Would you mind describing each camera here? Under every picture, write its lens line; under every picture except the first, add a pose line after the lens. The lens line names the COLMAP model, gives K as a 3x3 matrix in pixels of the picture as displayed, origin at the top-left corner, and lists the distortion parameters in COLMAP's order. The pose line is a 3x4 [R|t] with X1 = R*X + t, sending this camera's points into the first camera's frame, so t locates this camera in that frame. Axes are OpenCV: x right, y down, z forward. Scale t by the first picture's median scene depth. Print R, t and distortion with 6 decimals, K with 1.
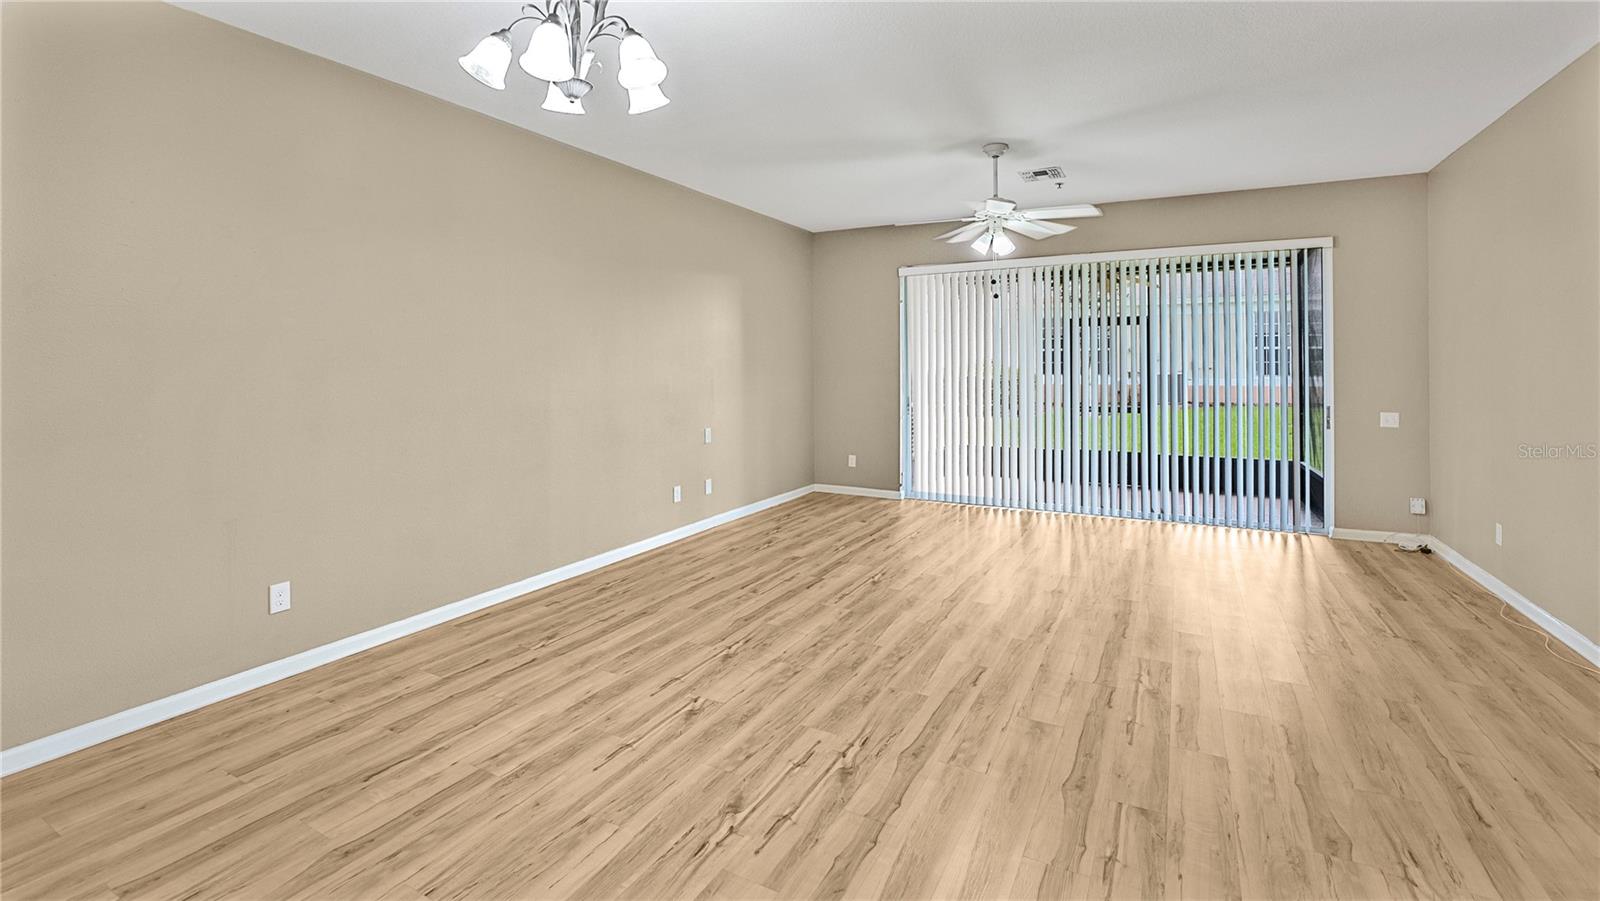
lens RADIAL K [[691.8, 0, 804.5], [0, 691.8, 450.9], [0, 0, 1]] dist [0.000976, 0.000223]
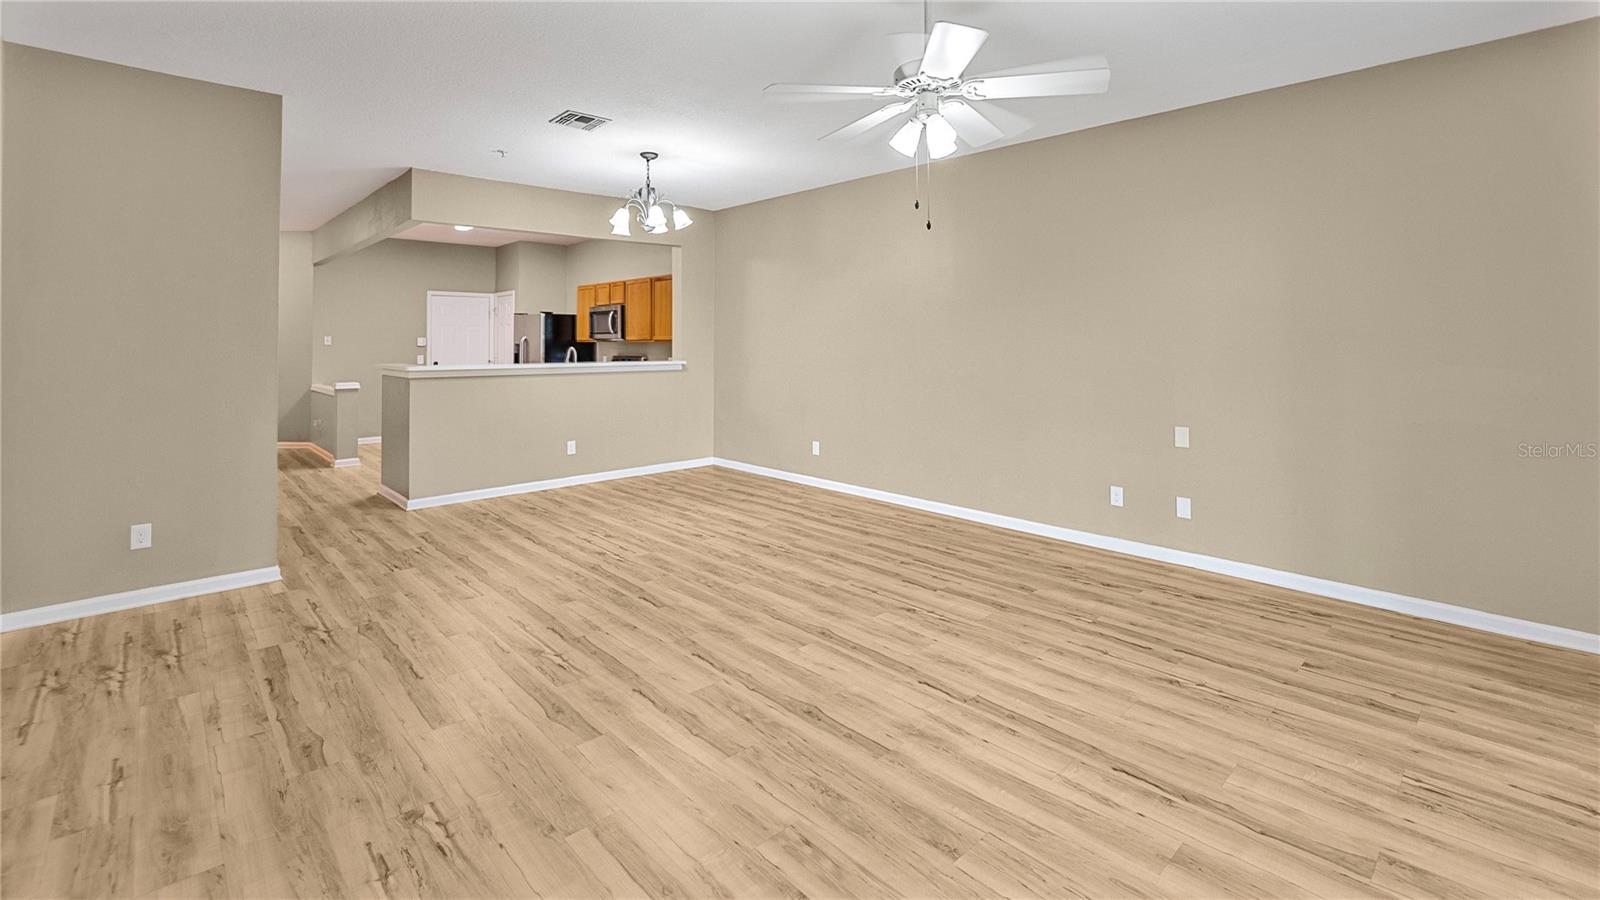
lens RADIAL K [[691.8, 0, 804.5], [0, 691.8, 450.4], [0, 0, 1]] dist [0.000976, 0.000223]
pose [[-0.316810, 0.147833, -0.936897, 1.477308], [-0.115898, 0.974343, 0.192933, -0.226178], [0.941382, 0.169708, -0.291548, 1.839456]]
